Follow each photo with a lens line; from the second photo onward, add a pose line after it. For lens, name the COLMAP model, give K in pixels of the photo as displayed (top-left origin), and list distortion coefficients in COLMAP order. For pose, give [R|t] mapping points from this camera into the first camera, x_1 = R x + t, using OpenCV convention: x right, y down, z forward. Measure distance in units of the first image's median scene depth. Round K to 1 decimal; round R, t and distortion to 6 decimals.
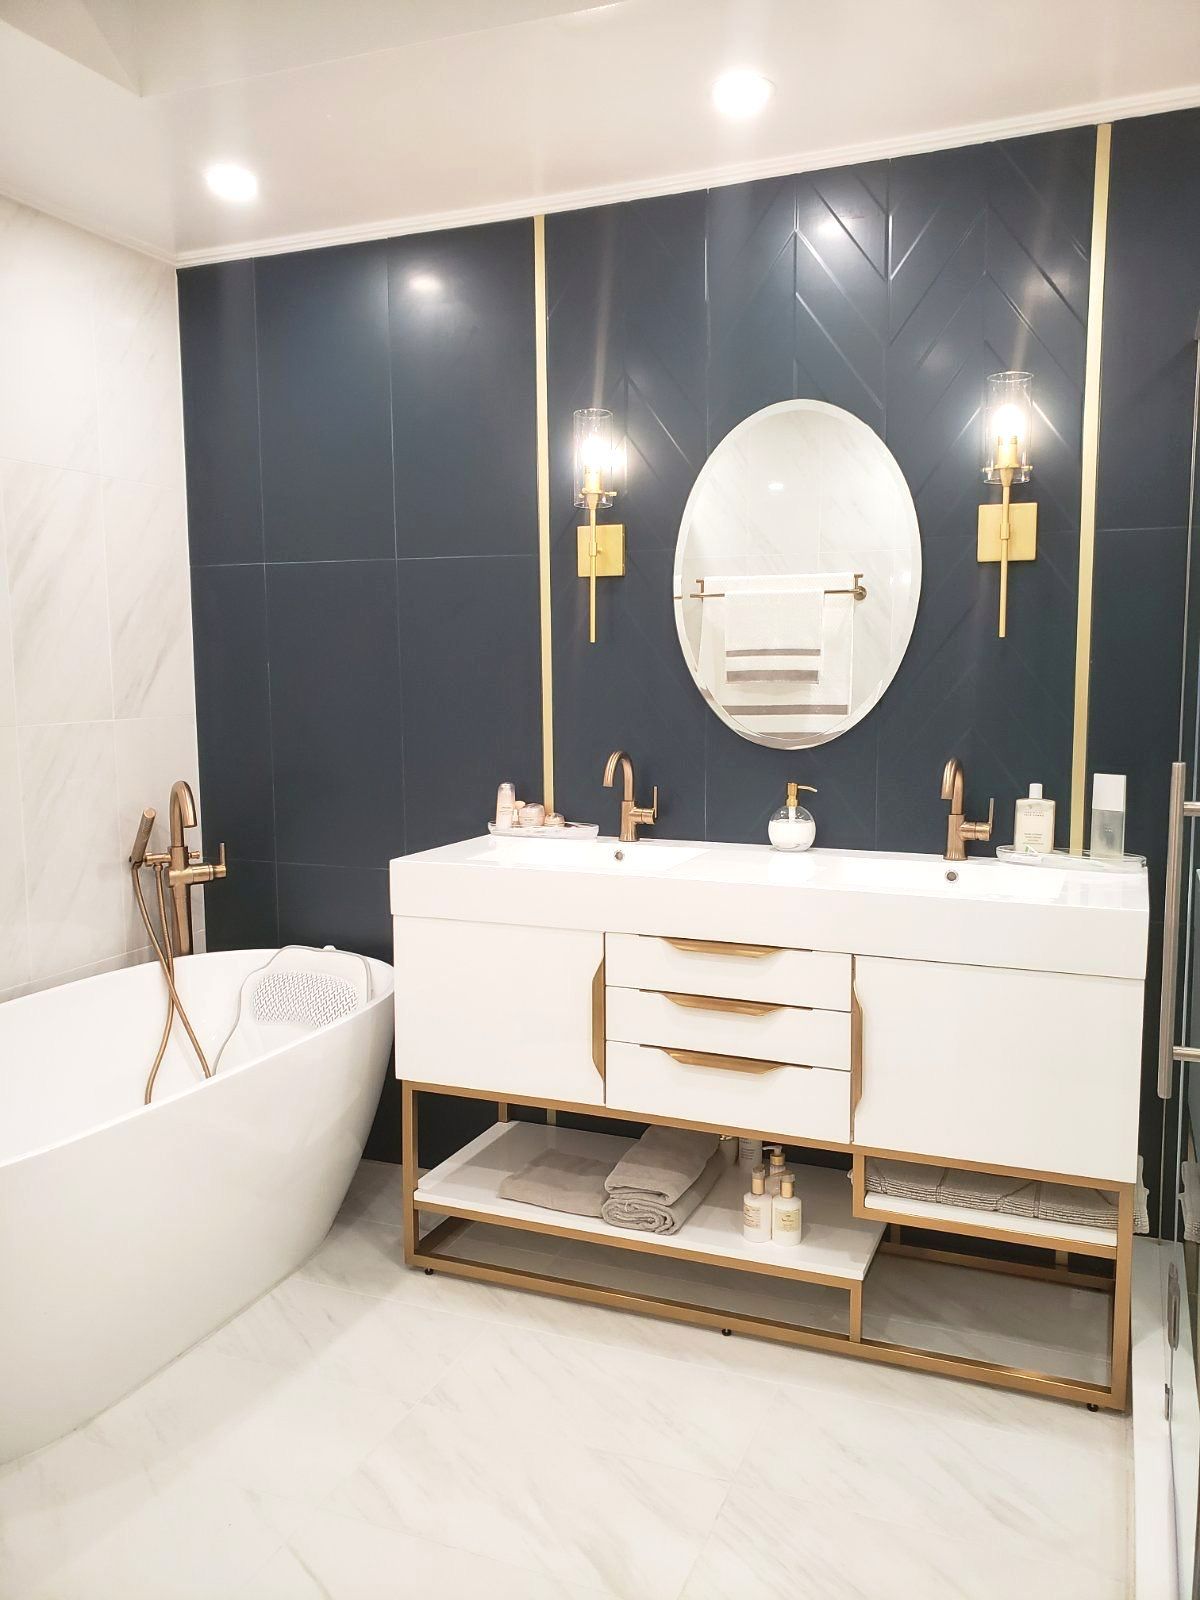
lens RADIAL K [[1231.7, 0, 620.6], [0, 1231.7, 799.6], [0, 0, 1]] dist [0.048834, -0.070831]
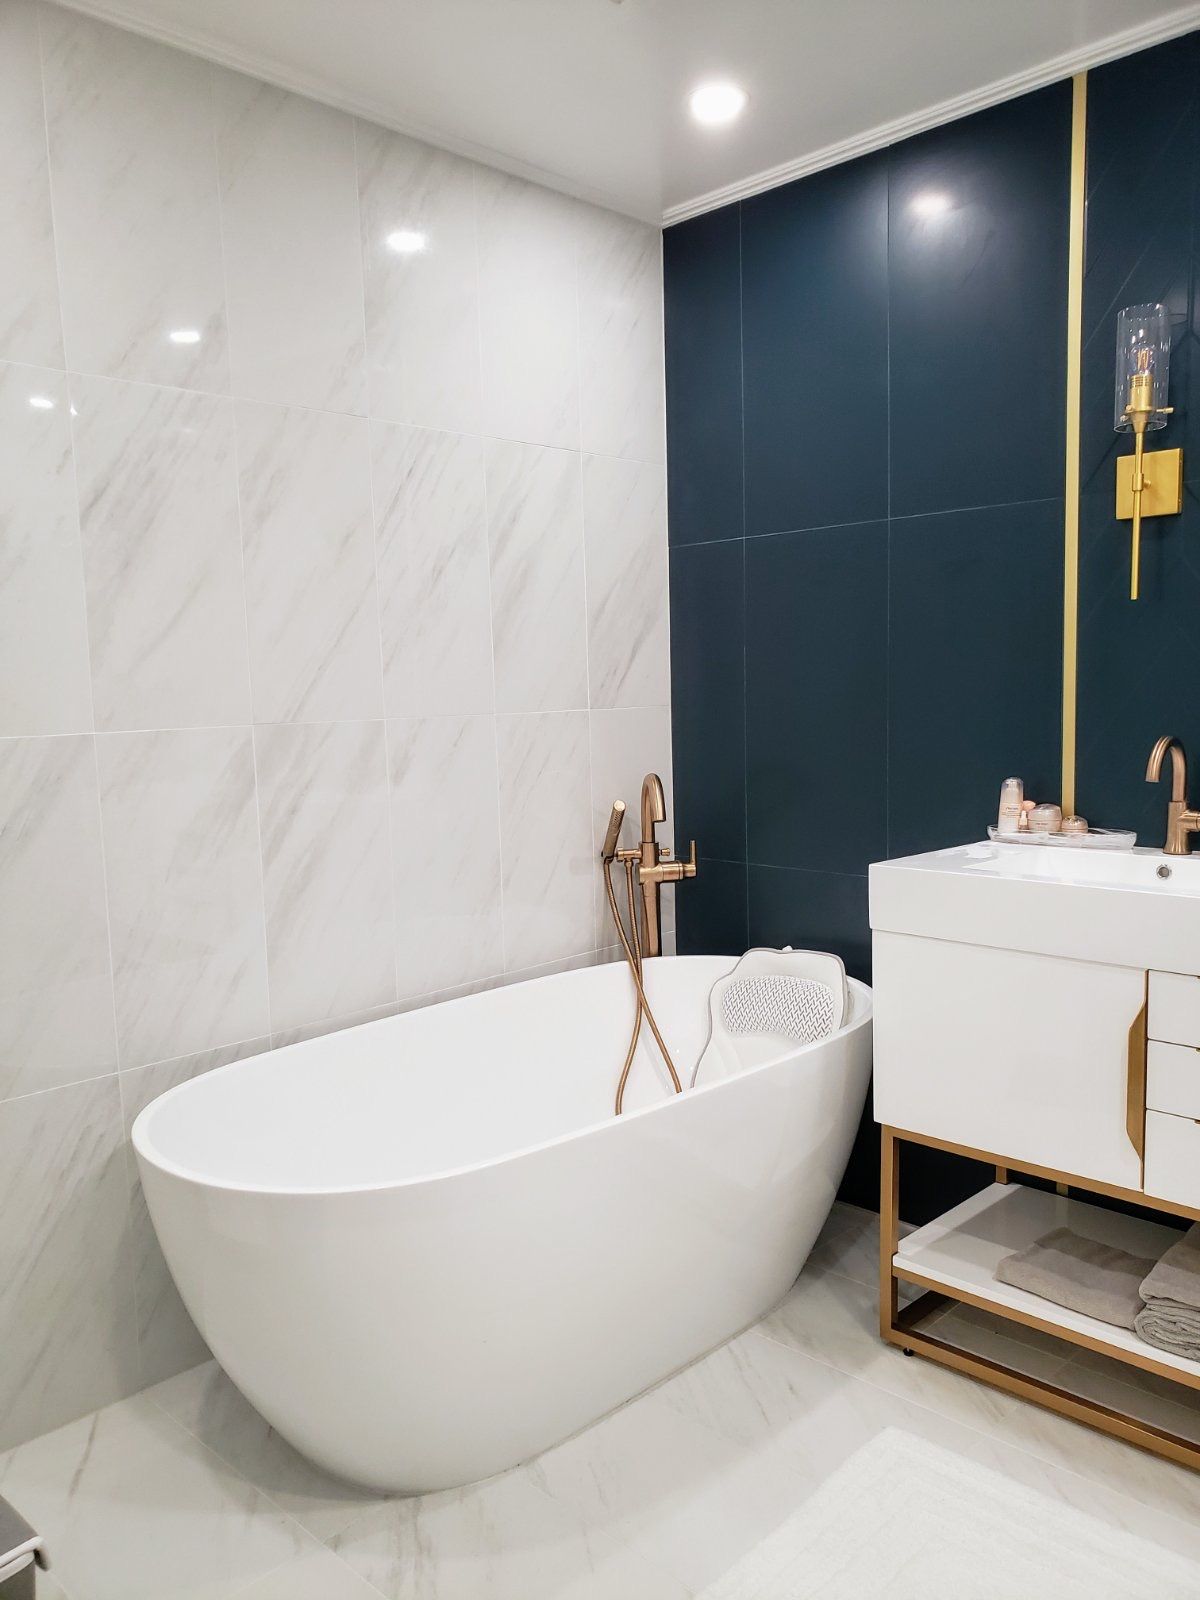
lens RADIAL K [[1231.7, 0, 620.6], [0, 1231.7, 799.6], [0, 0, 1]] dist [0.048834, -0.070831]
pose [[0.925884, 0.020511, -0.377250, -0.024250], [-0.024163, 0.999696, -0.004949, 0.011985], [0.377033, 0.013697, 0.926098, 0.132459]]
